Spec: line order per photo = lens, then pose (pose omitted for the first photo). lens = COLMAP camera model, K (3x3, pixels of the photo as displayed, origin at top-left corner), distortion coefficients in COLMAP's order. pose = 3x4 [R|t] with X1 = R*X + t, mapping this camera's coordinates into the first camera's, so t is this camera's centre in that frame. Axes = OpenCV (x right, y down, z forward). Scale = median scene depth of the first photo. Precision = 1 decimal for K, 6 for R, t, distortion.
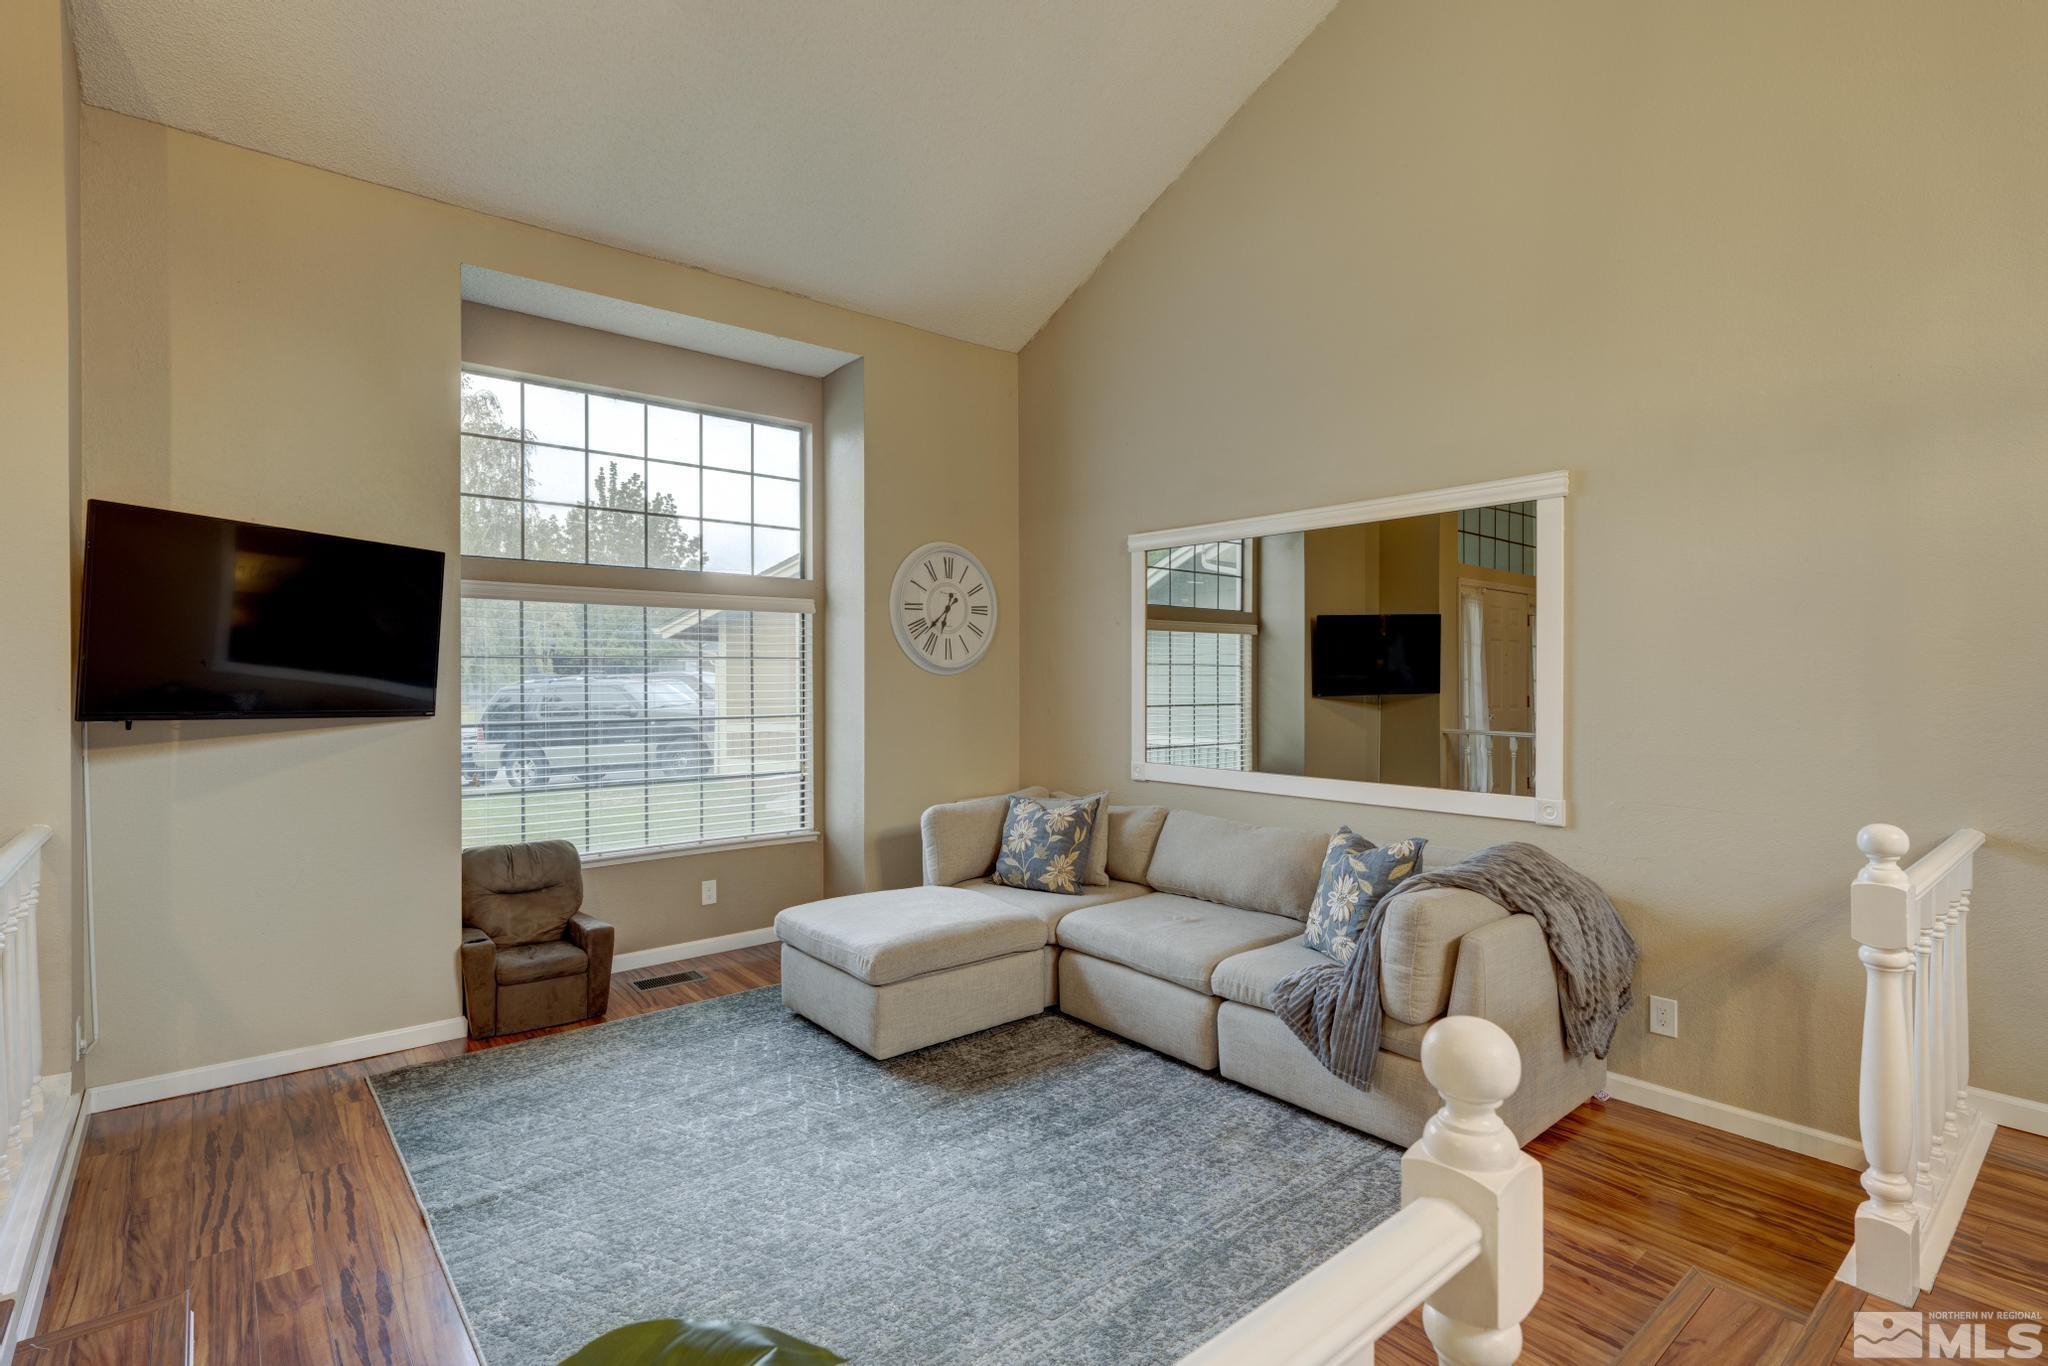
lens RADIAL K [[979.9, 0, 1024.0], [0, 979.9, 683.0], [0, 0, 1]] dist [-0.001846, -0.000181]
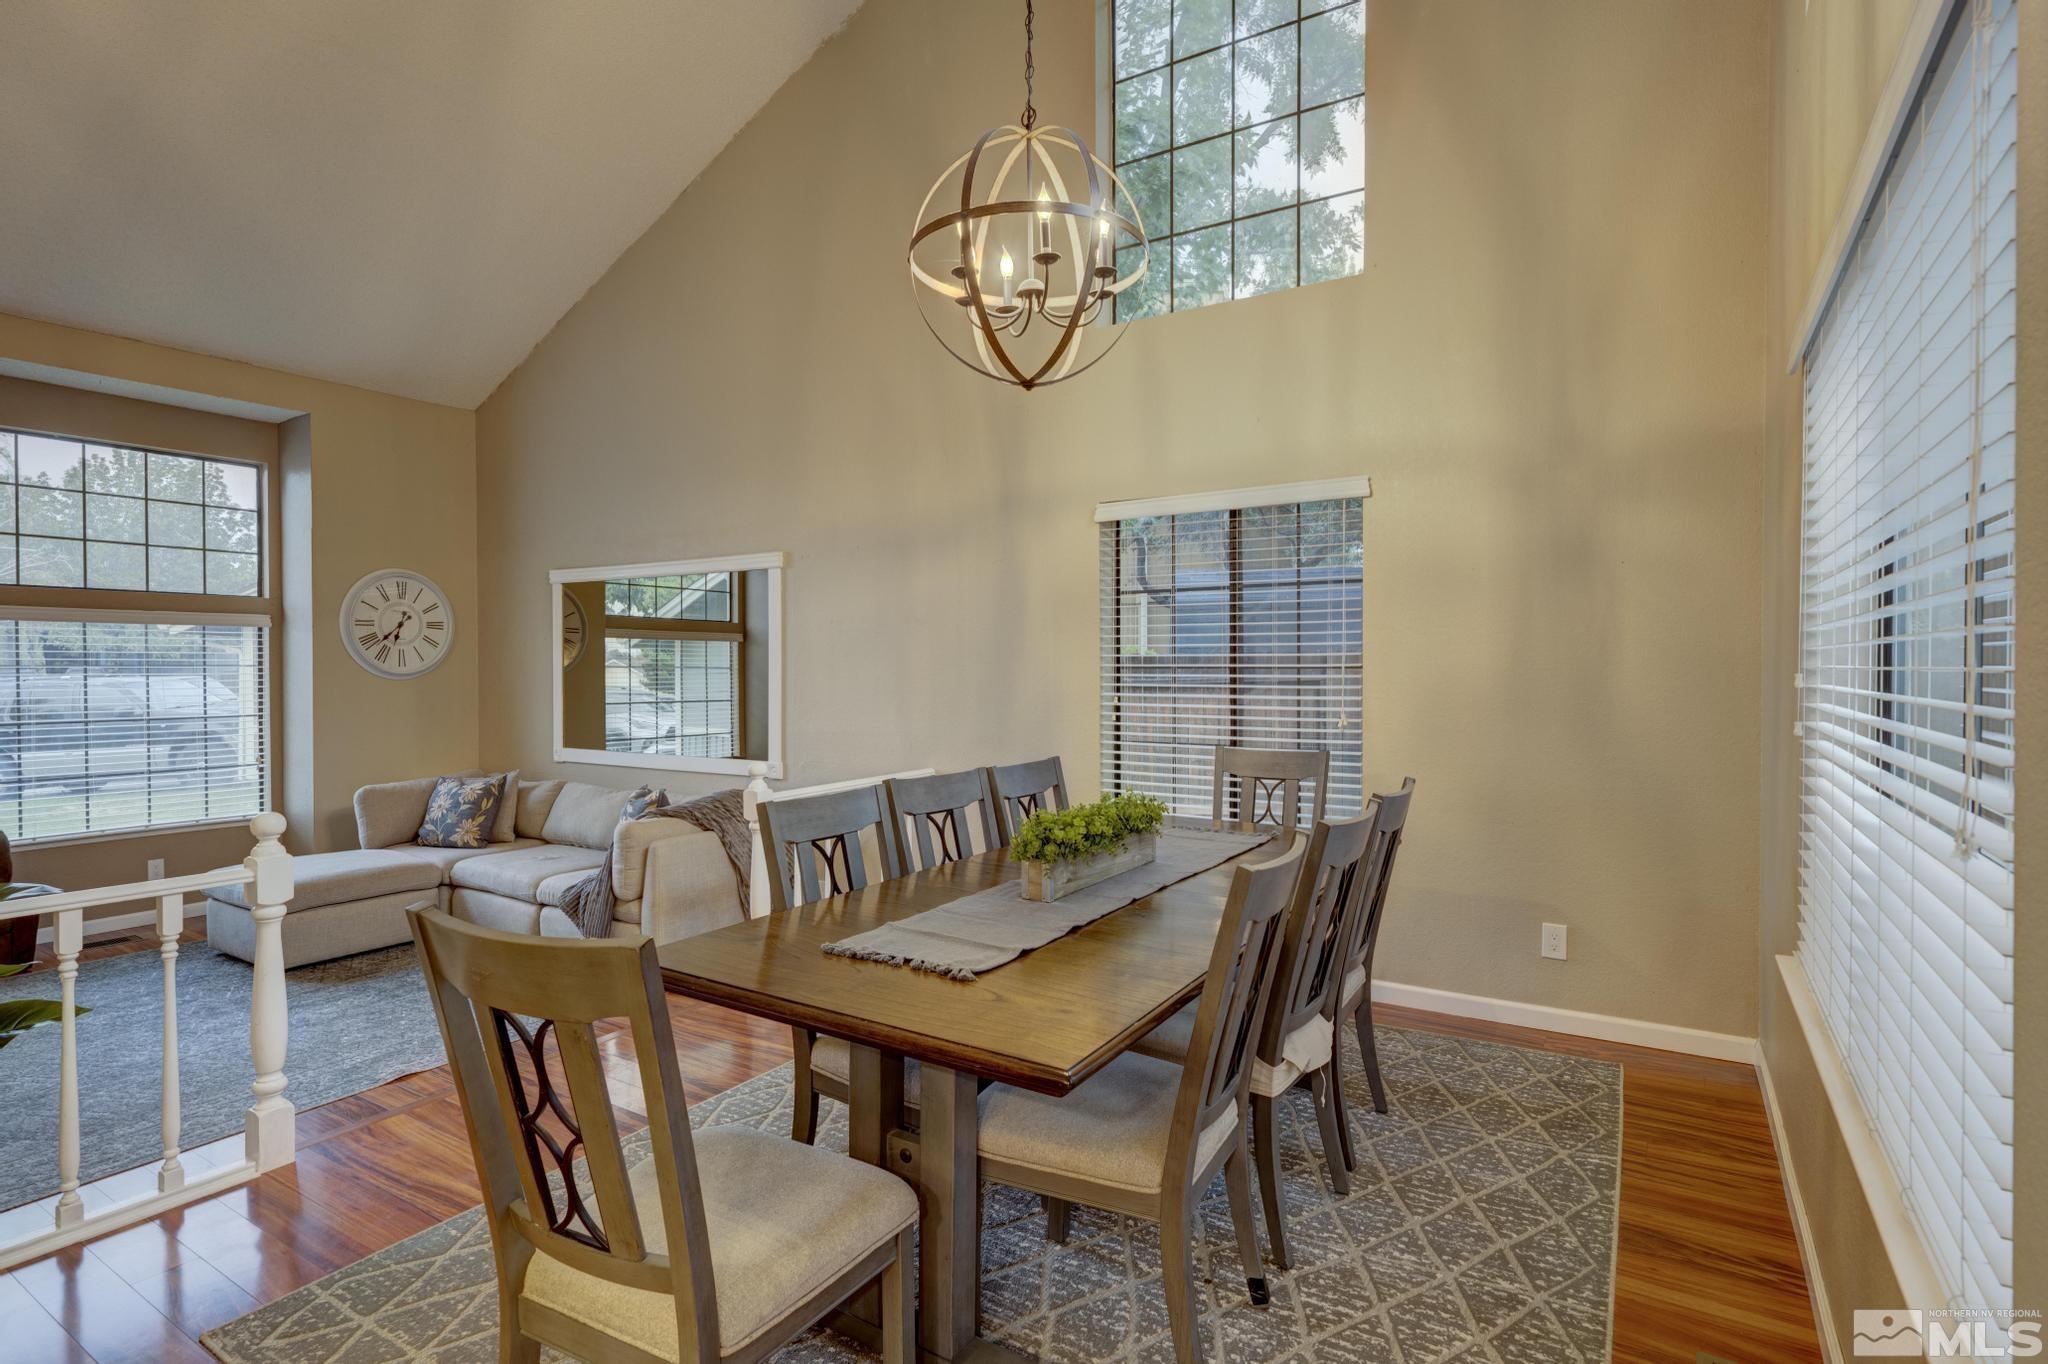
lens RADIAL K [[1027.7, 0, 1024.0], [0, 1027.7, 682.0], [0, 0, 1]] dist [-0.001967, 0.000959]
pose [[0.953232, -0.004636, 0.302204, 0.280873], [0.002696, 0.999973, 0.006835, -0.012505], [-0.302227, -0.005701, 0.953219, -0.448109]]
